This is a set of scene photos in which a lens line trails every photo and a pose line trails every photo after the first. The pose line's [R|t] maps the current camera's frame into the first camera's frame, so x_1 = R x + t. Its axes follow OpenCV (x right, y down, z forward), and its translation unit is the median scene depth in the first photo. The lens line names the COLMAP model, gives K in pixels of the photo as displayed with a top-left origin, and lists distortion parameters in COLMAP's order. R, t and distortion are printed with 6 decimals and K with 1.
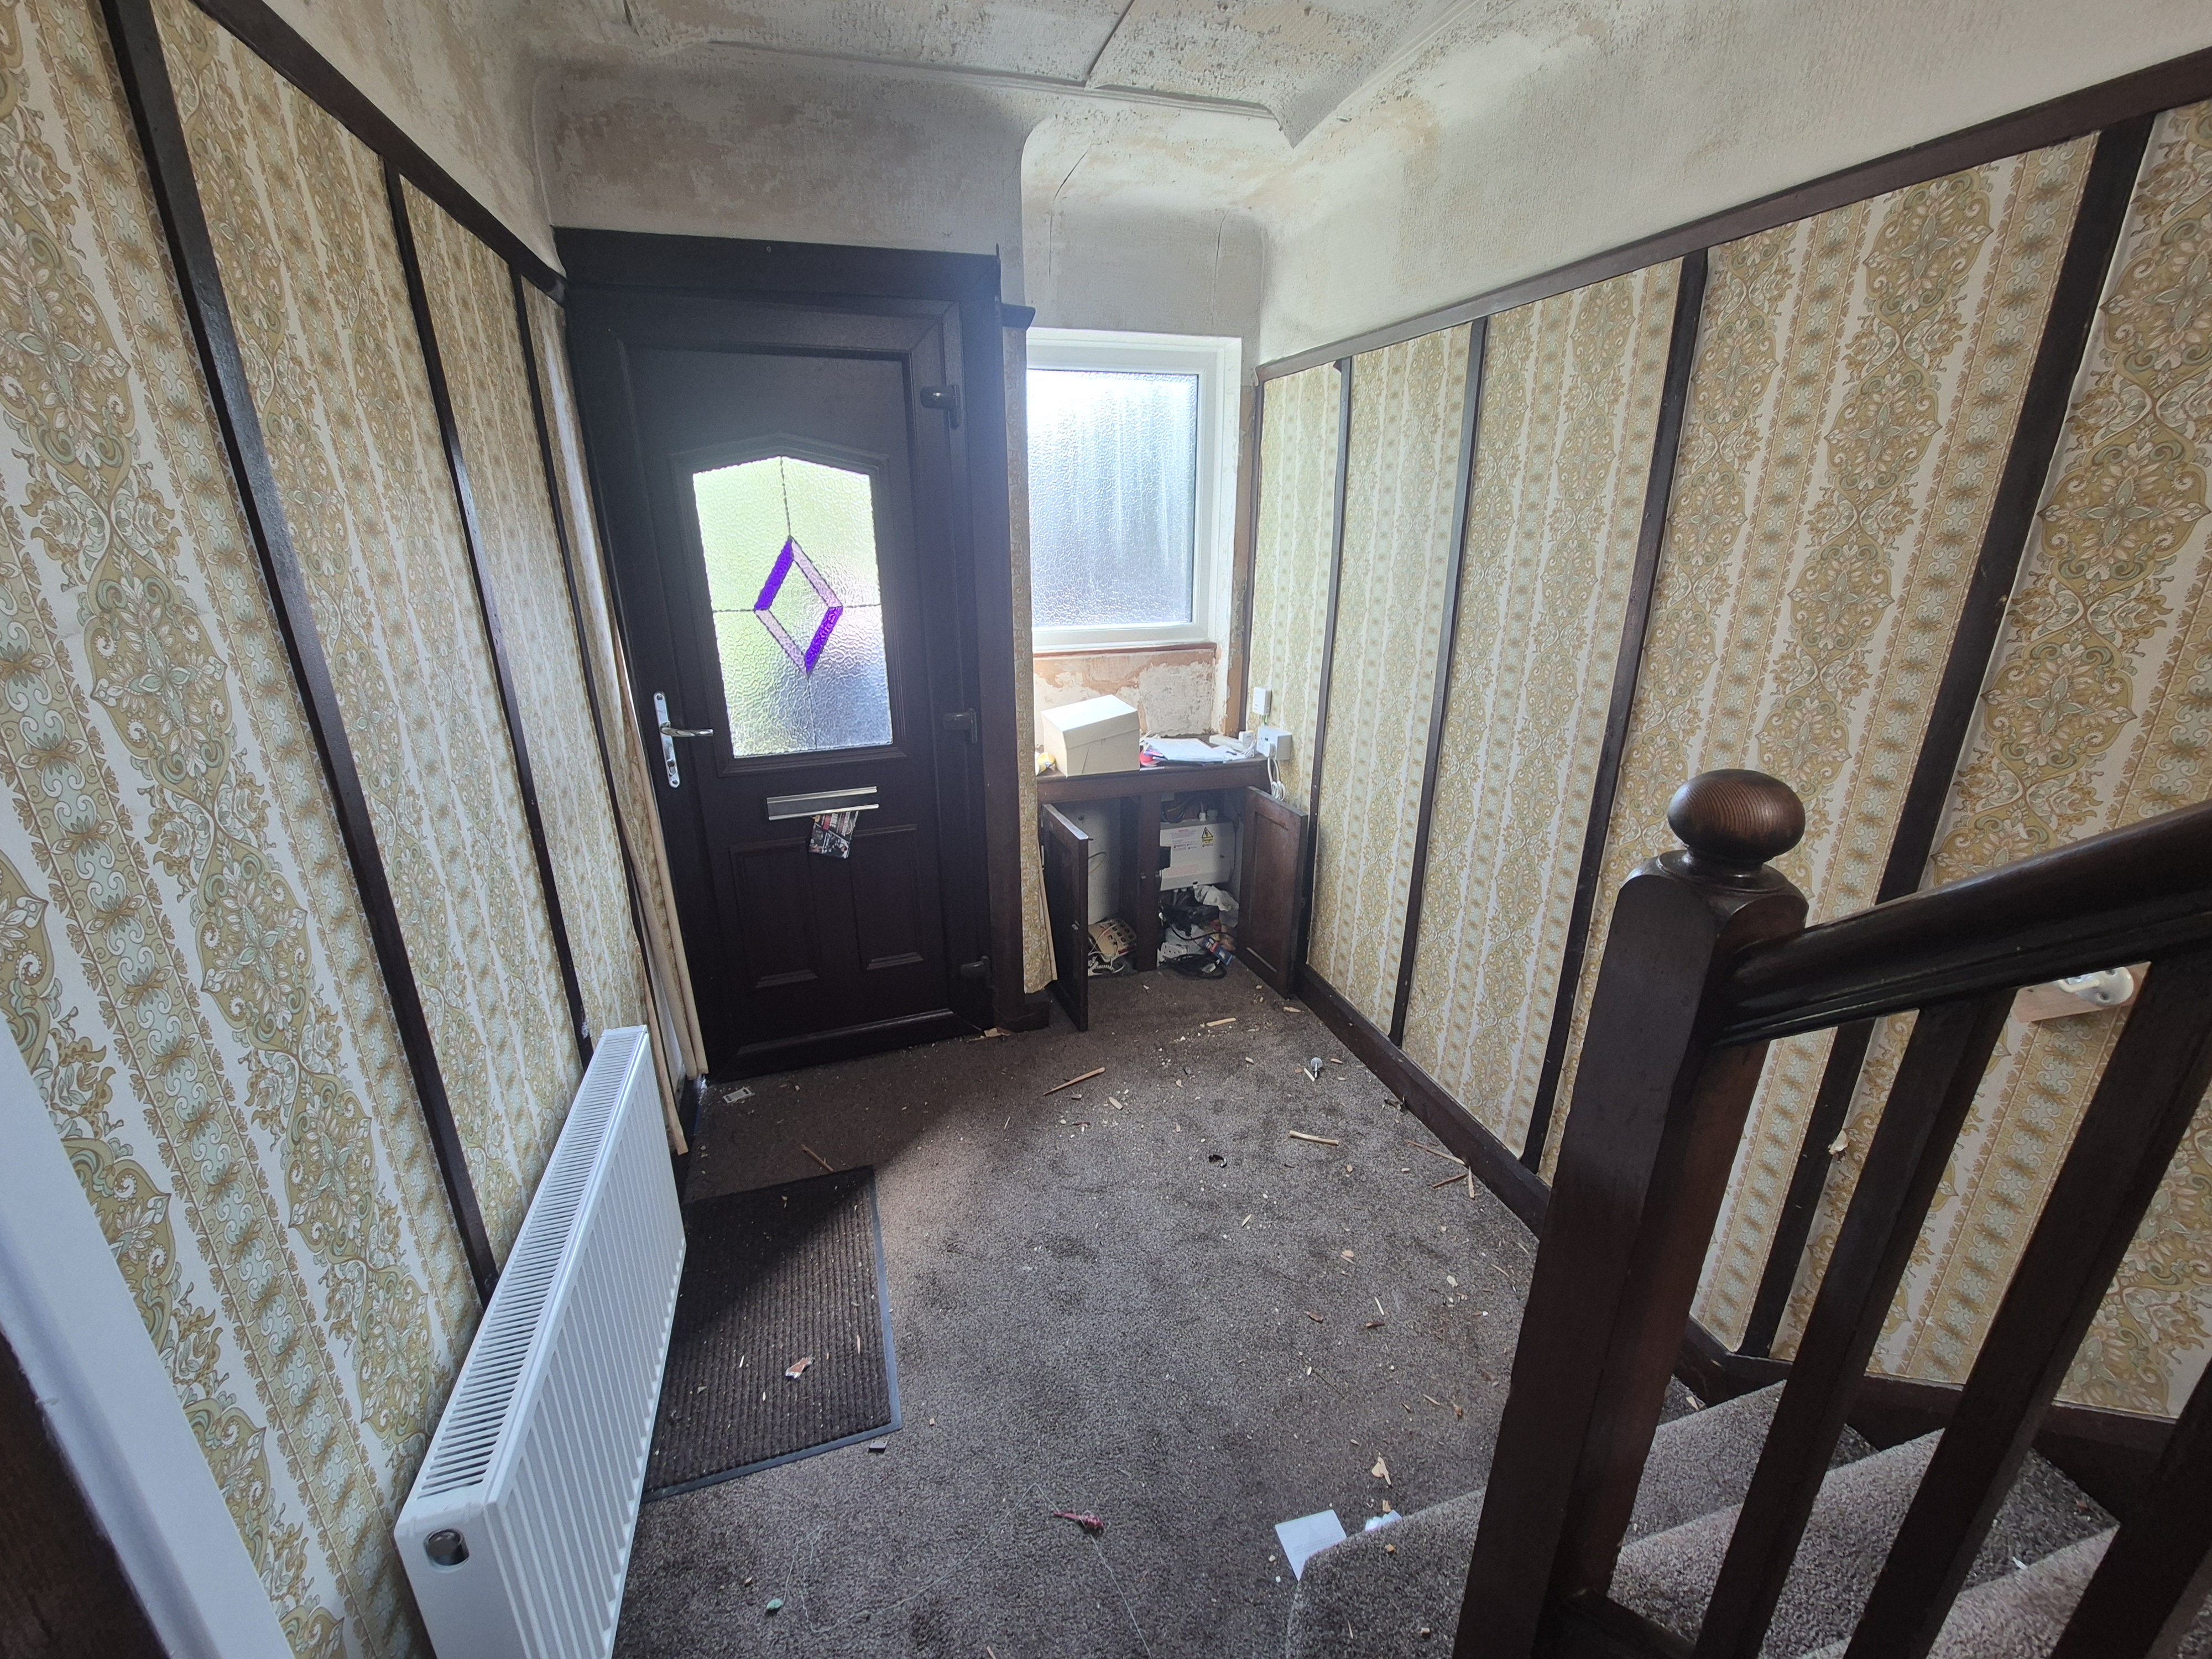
lens RADIAL K [[918.9, 0, 1118.3], [0, 918.9, 832.3], [0, 0, 1]] dist [-0.001694, -0.000067]
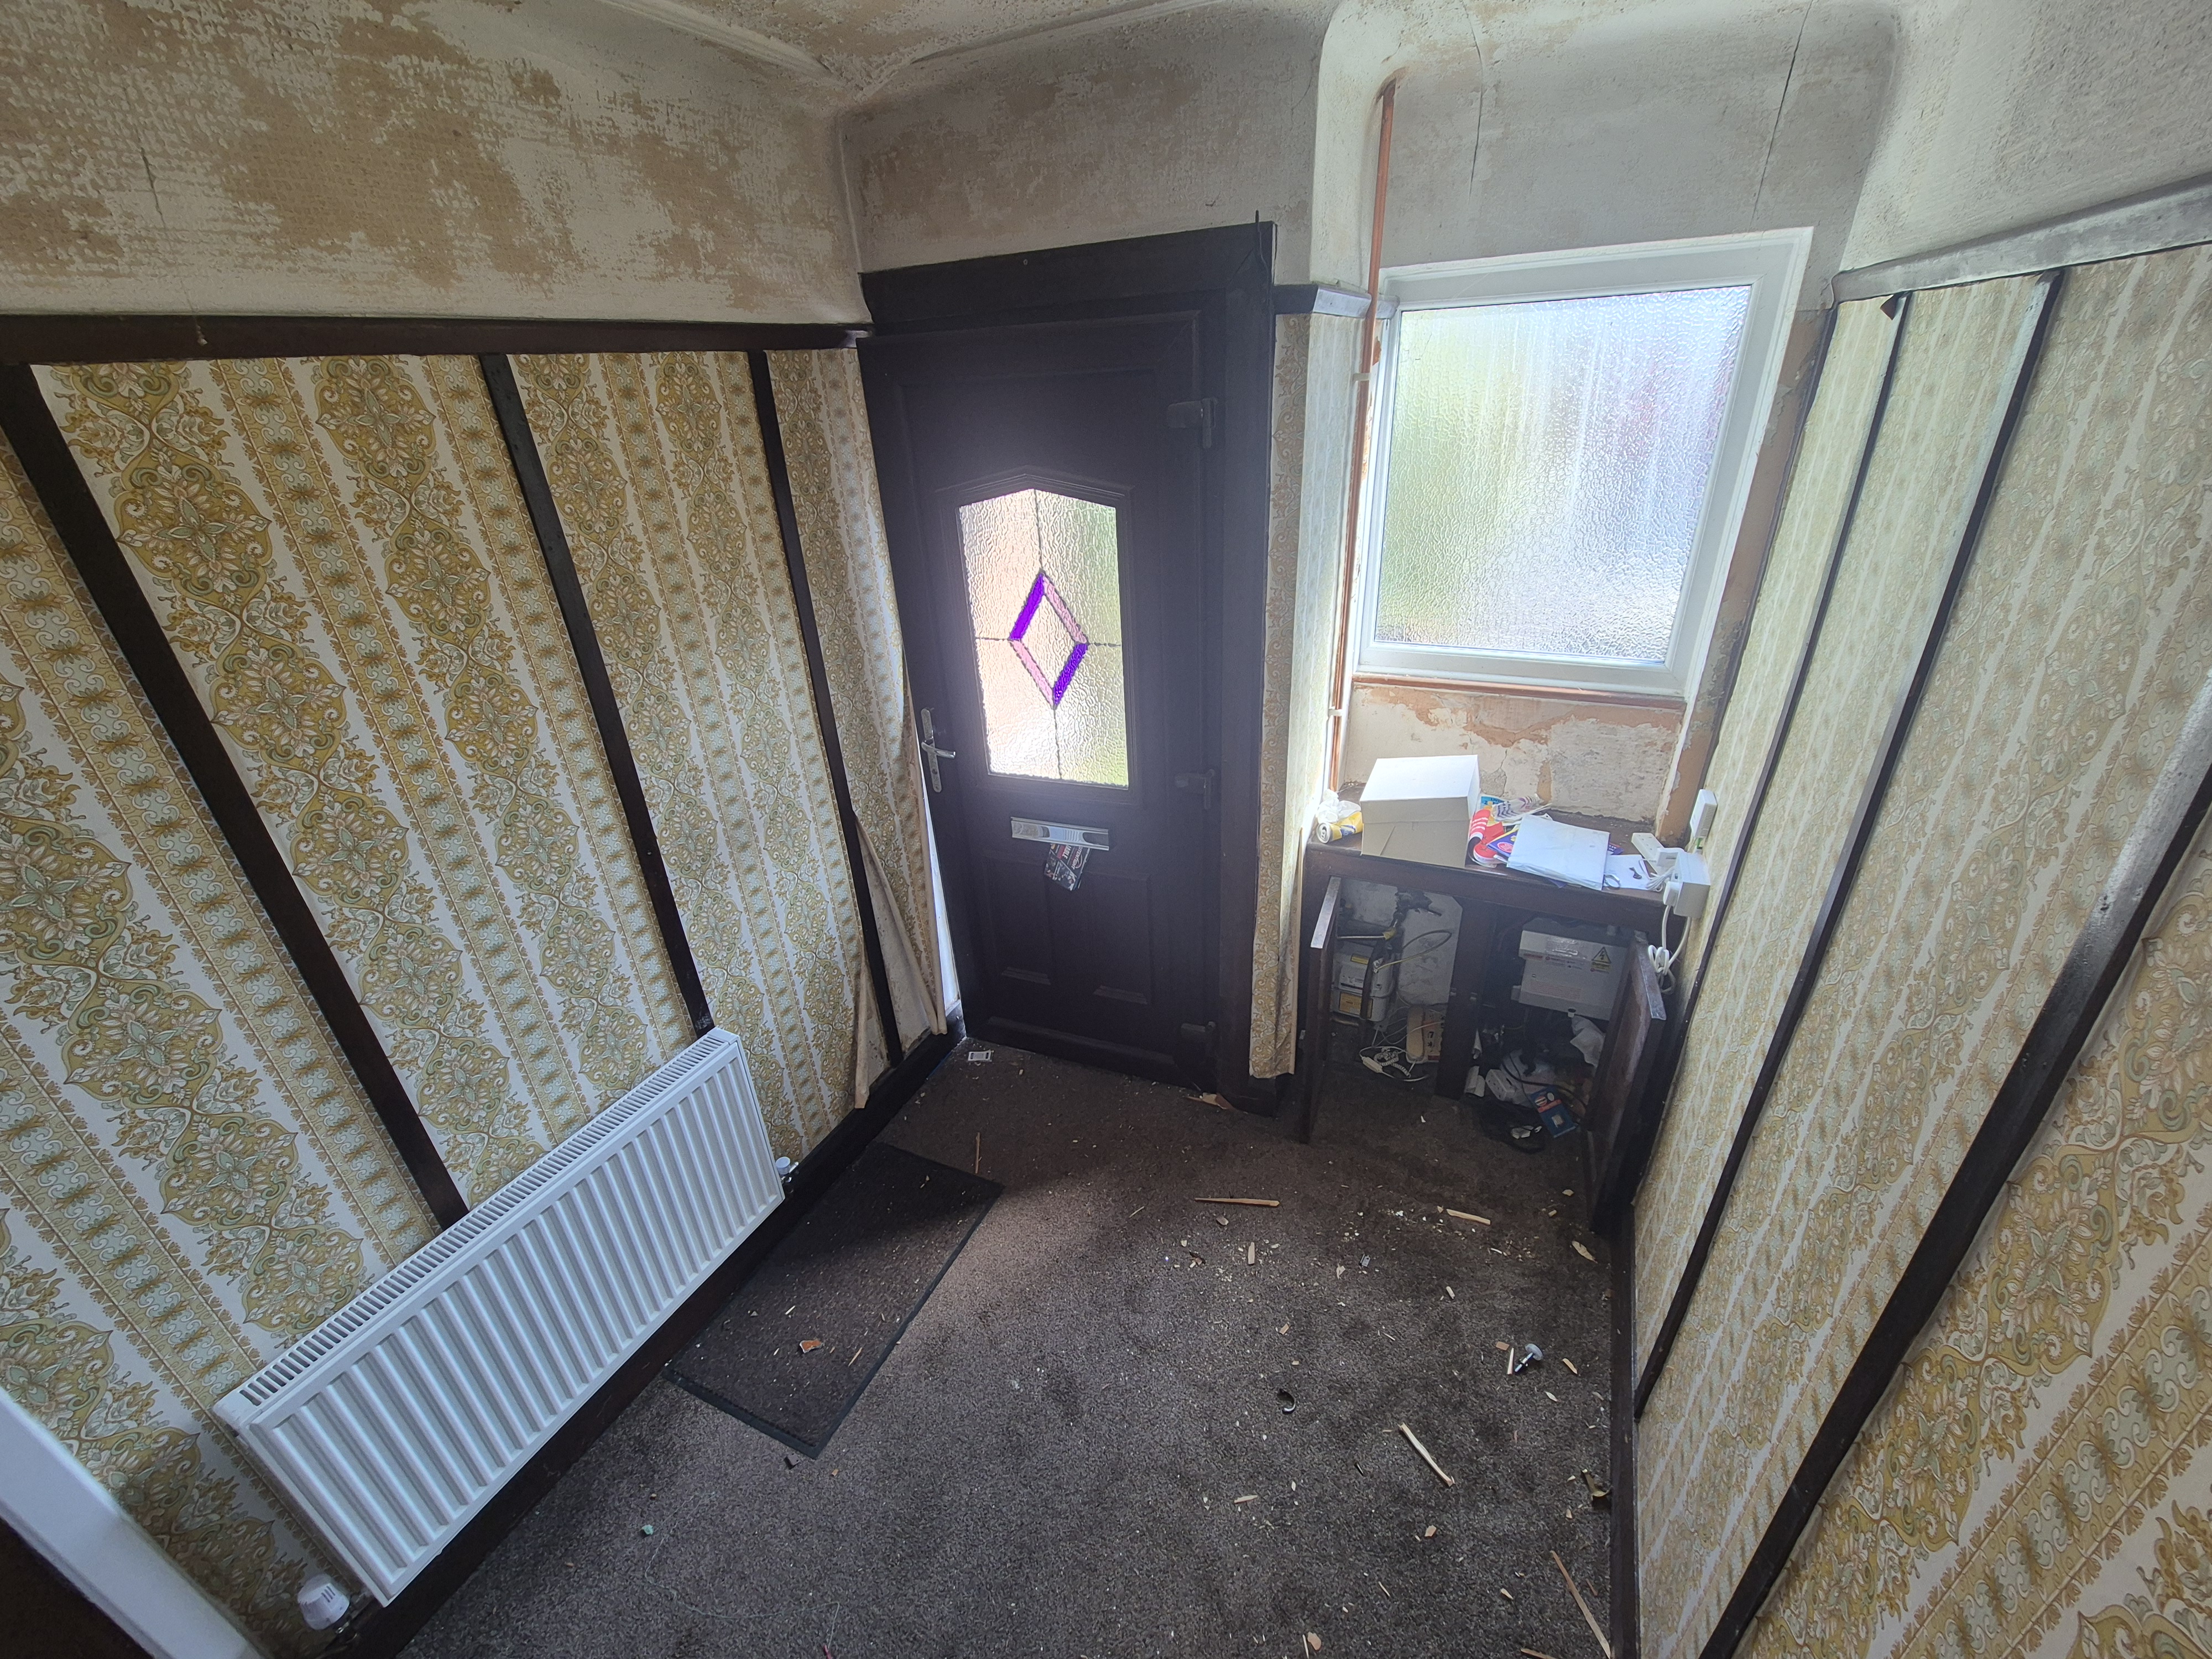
lens RADIAL K [[918.9, 0, 1118.3], [0, 918.9, 832.3], [0, 0, 1]] dist [-0.001694, -0.000067]
pose [[0.730393, 0.278873, -0.623503, 0.371142], [-0.176906, 0.958940, 0.221670, -0.283931], [0.659720, -0.051604, 0.749738, 0.319522]]
